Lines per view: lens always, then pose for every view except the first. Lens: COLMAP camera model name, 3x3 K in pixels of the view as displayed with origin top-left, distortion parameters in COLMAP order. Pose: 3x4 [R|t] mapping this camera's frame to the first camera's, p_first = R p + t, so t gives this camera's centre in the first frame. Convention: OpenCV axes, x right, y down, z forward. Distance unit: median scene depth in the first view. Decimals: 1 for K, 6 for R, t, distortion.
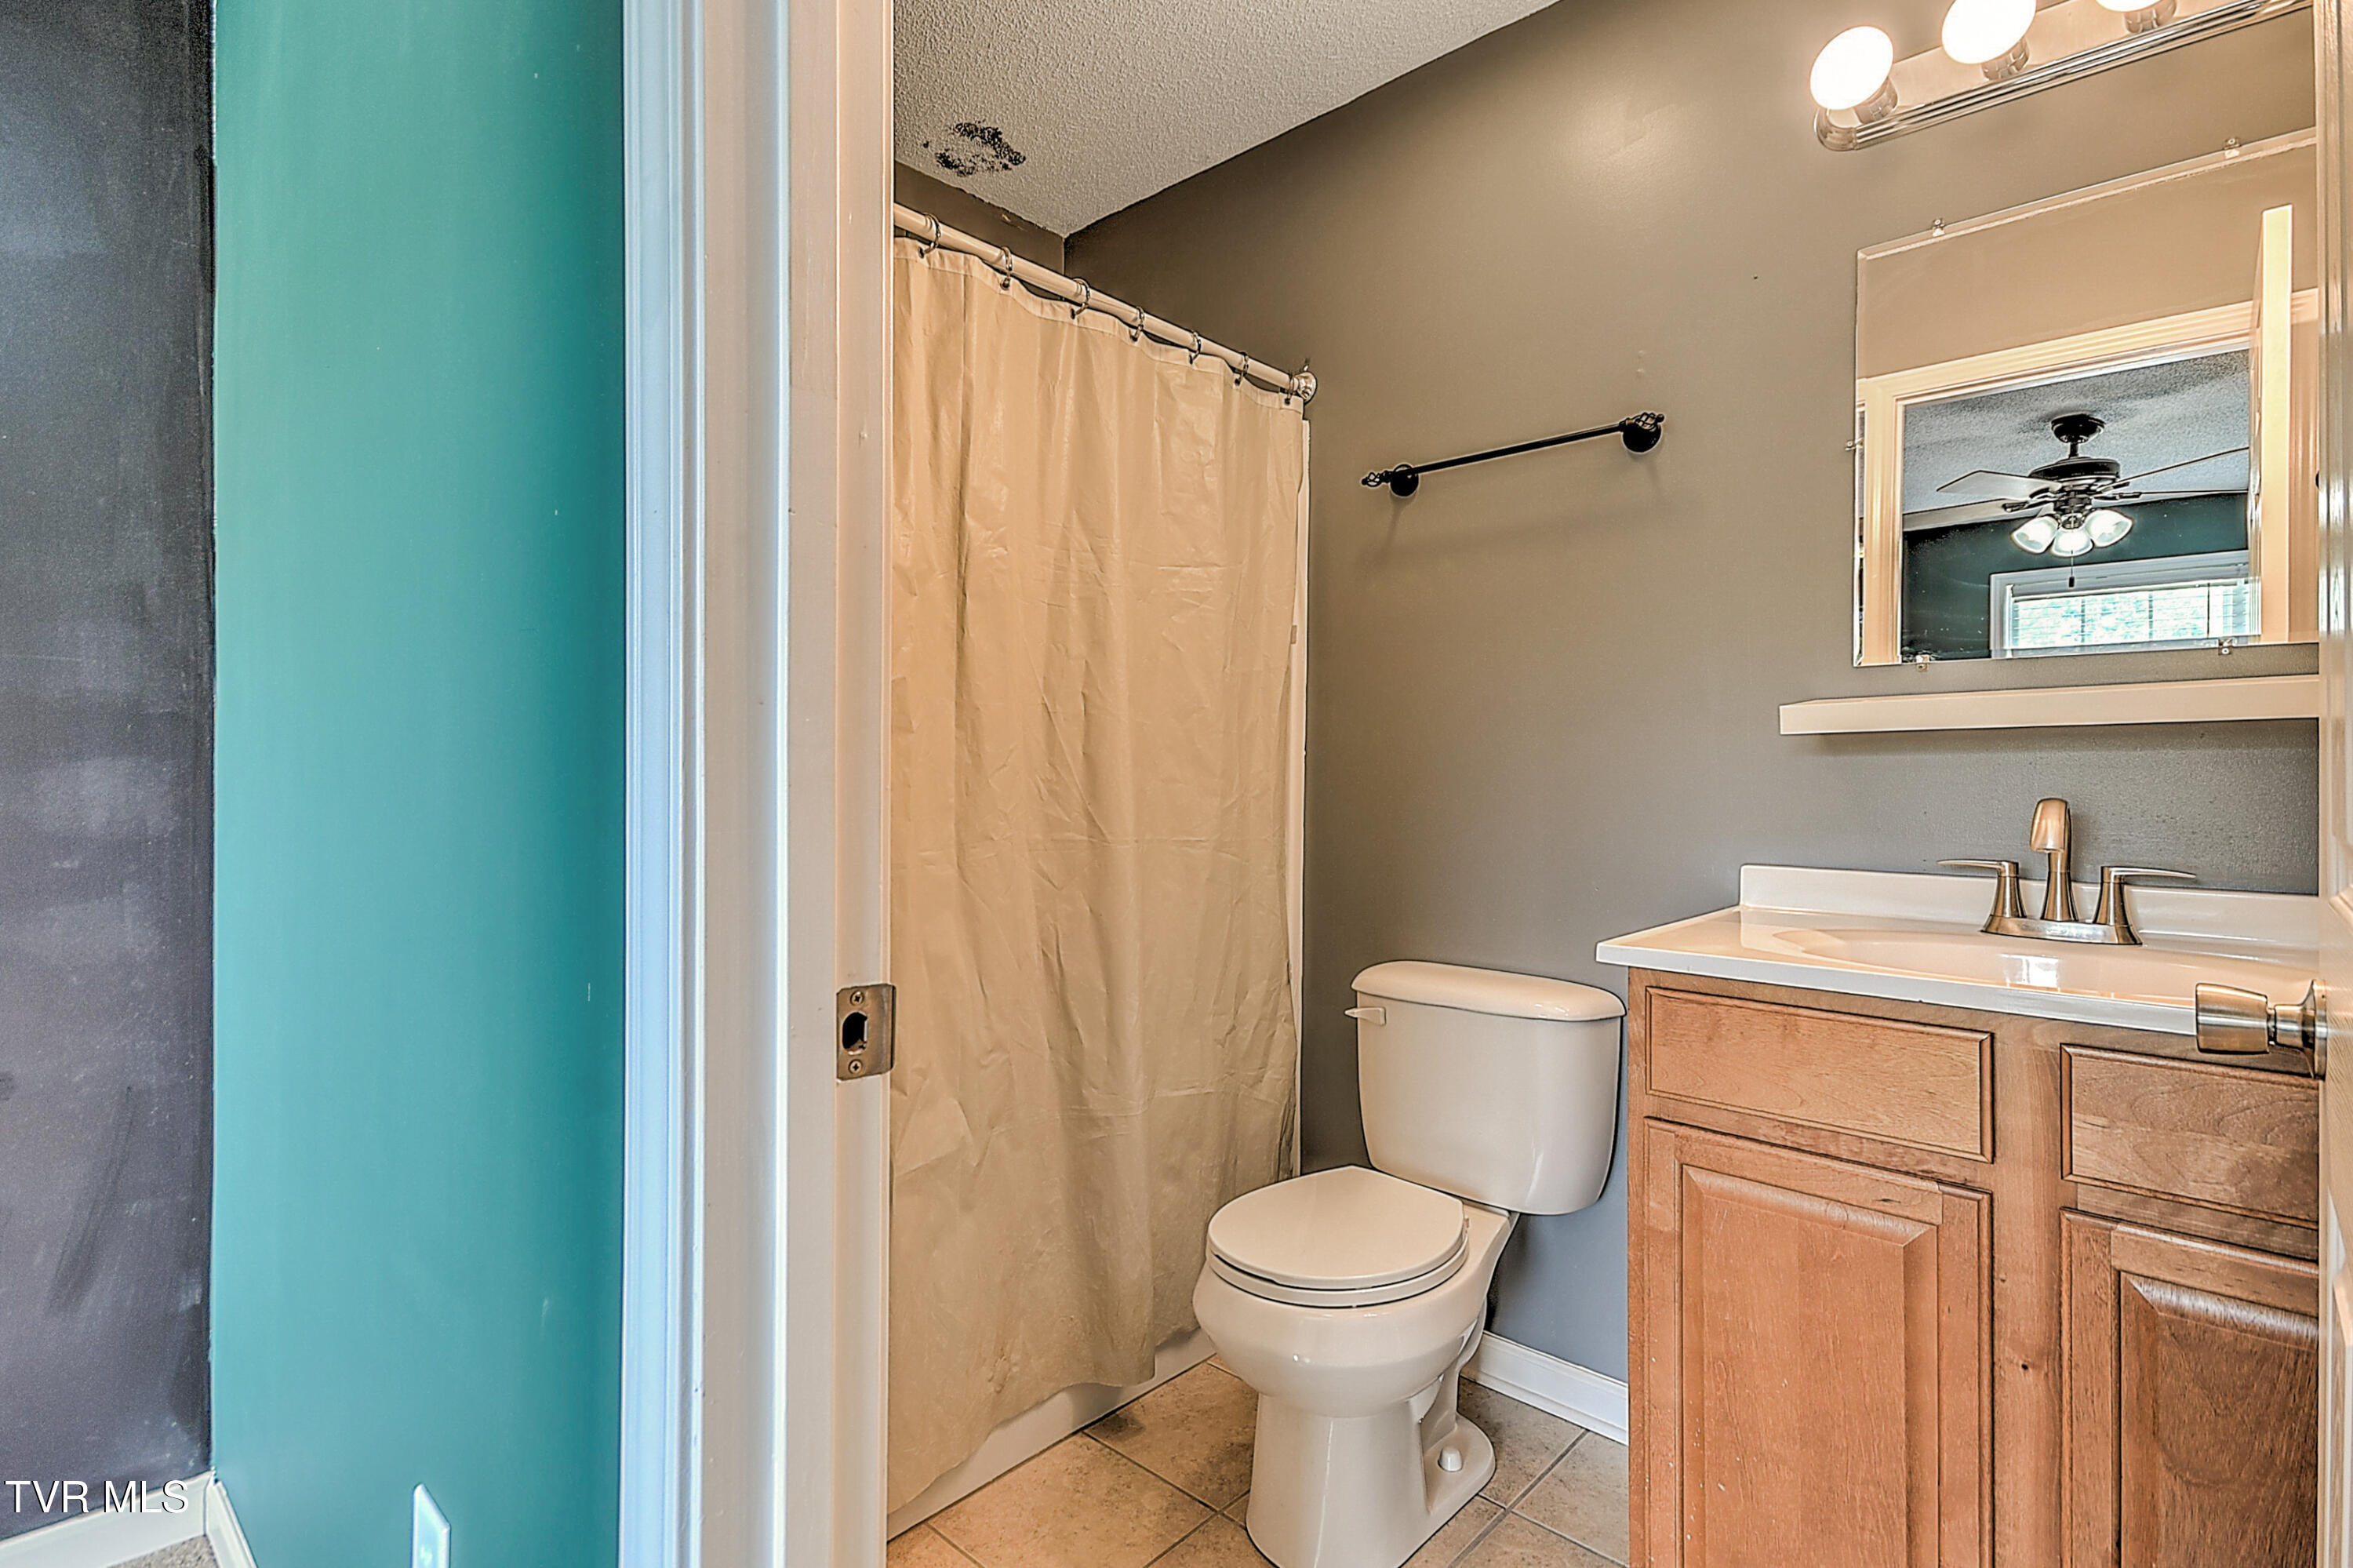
lens RADIAL K [[1123.6, 0, 1221.3], [0, 1123.6, 768.0], [0, 0, 1]] dist [0.000603, -0.000048]
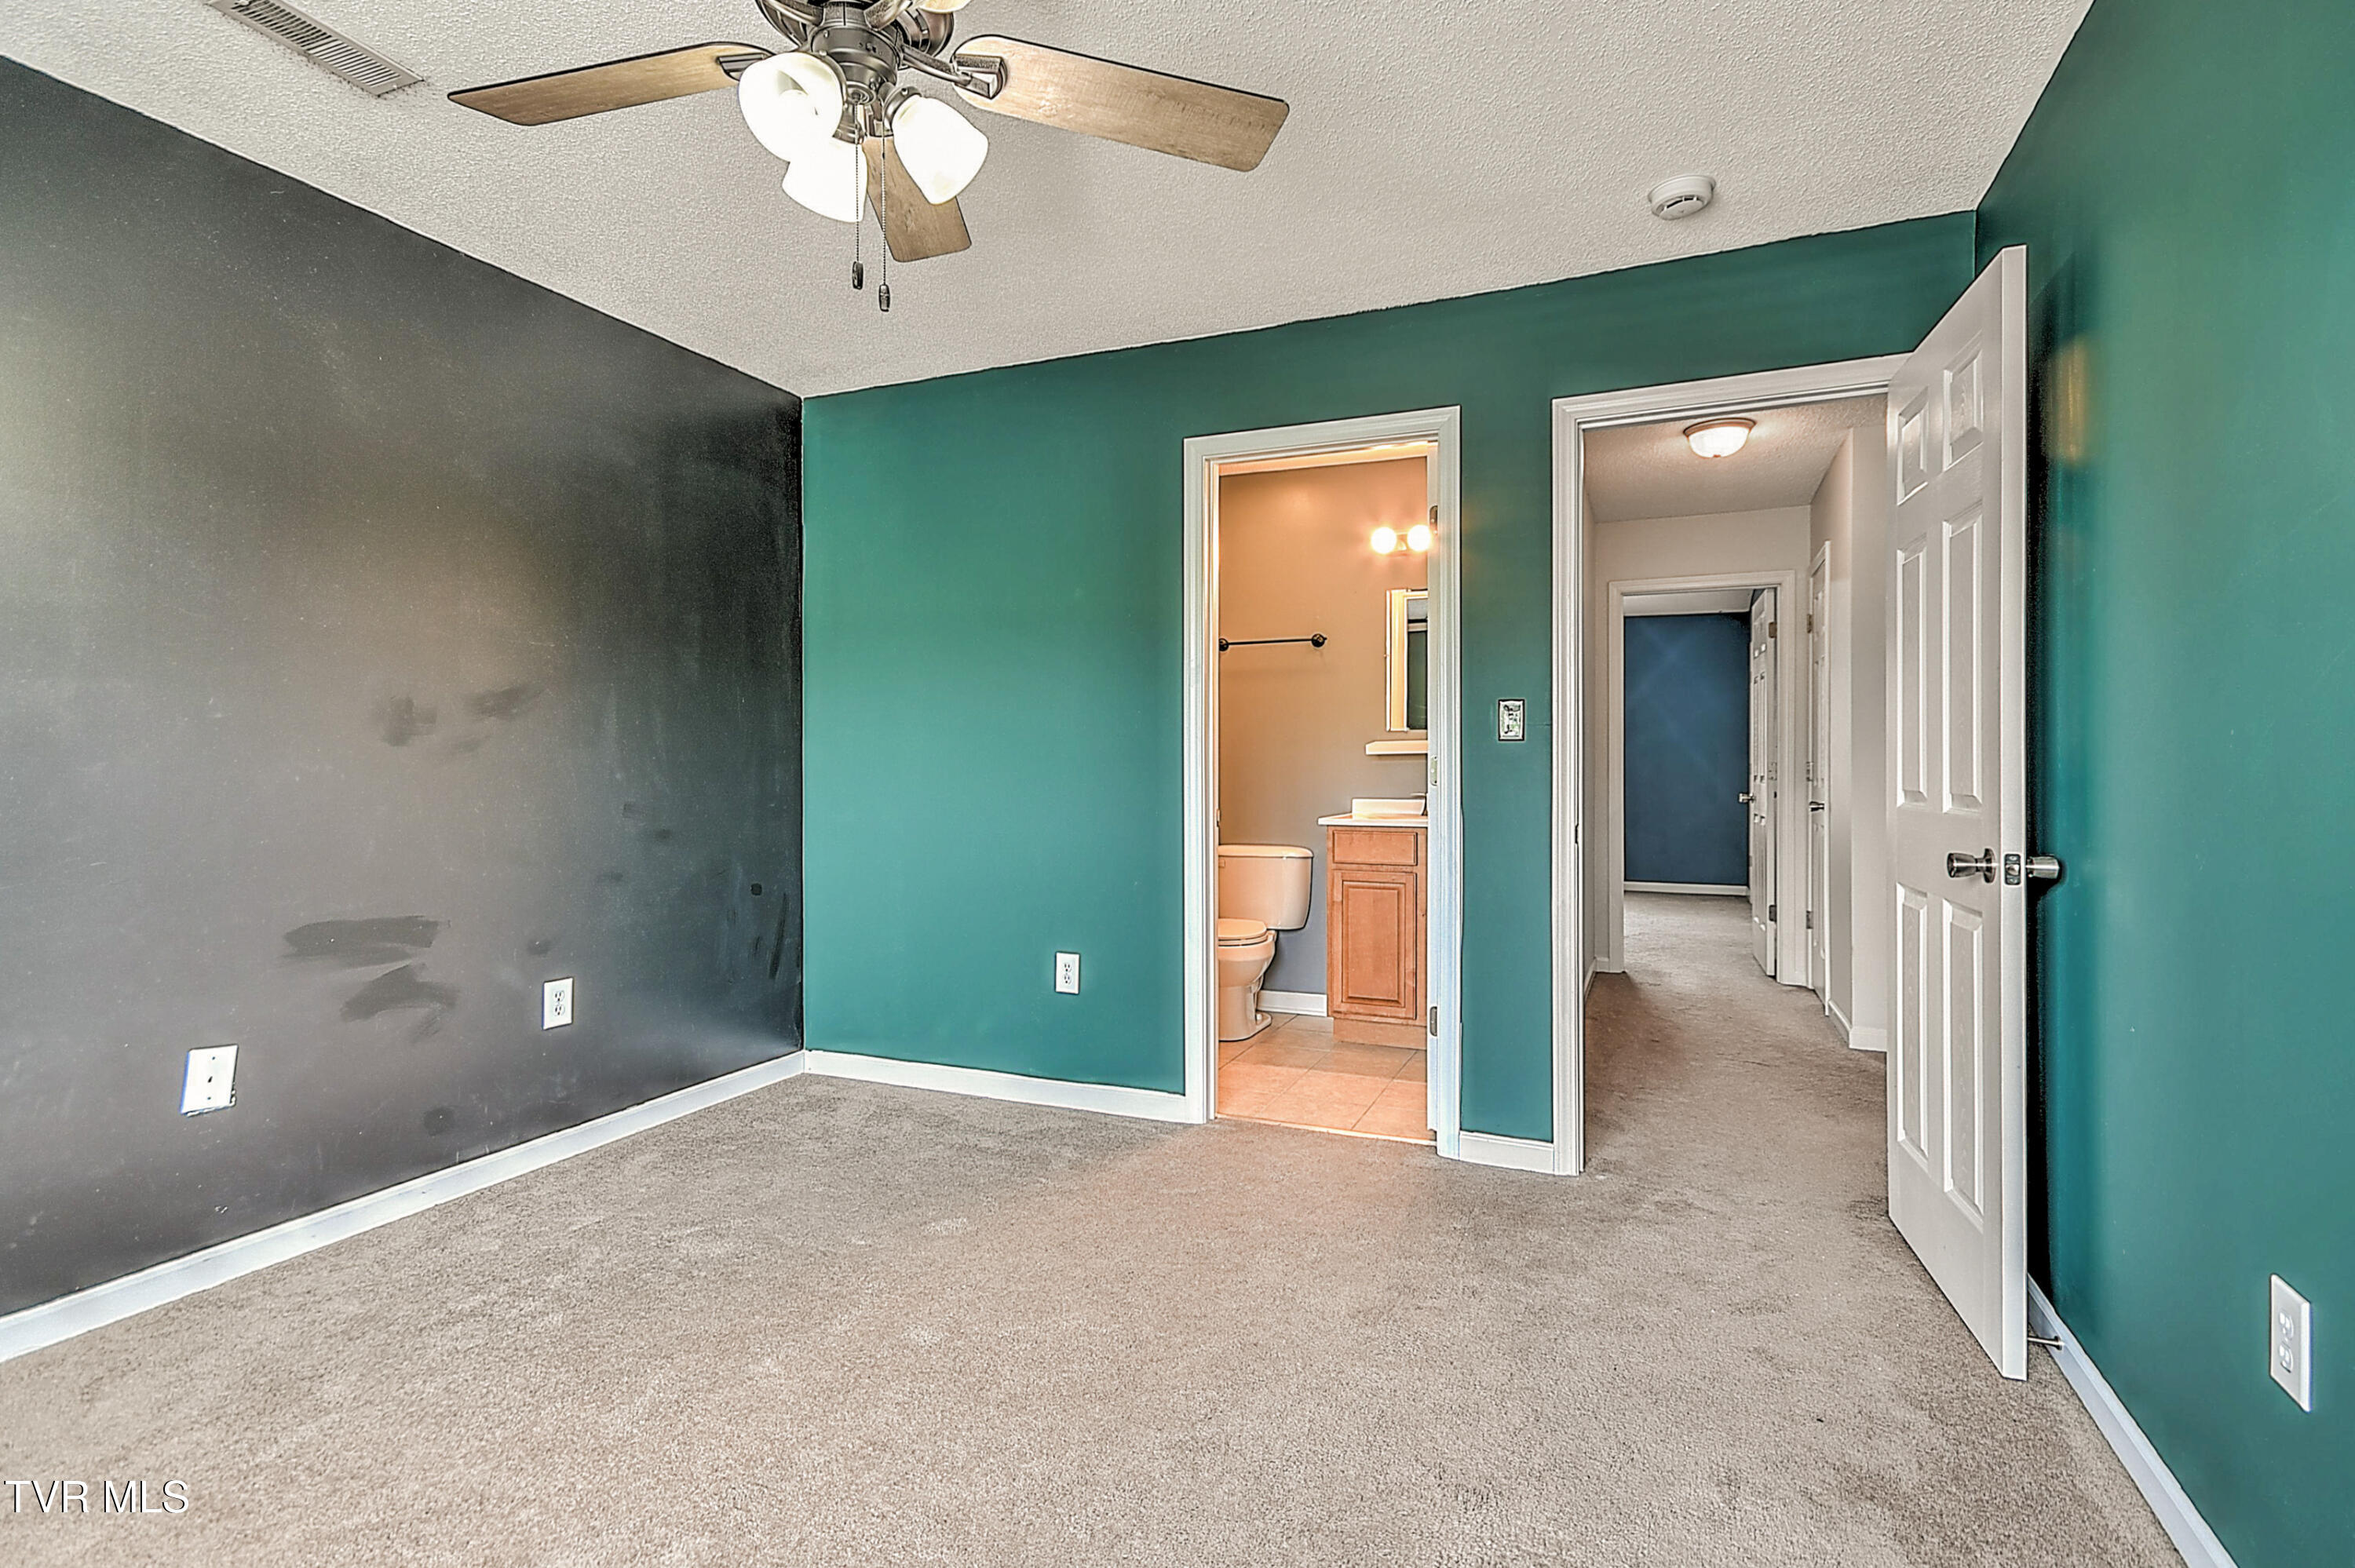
lens RADIAL K [[1124.3, 0, 1222.4], [0, 1124.3, 768.0], [0, 0, 1]] dist [0.000603, -0.000048]
pose [[0.939303, -0.001498, 0.343086, -1.111542], [-0.000143, 0.999989, 0.004758, -0.011909], [-0.343090, -0.004518, 0.939292, -2.099443]]
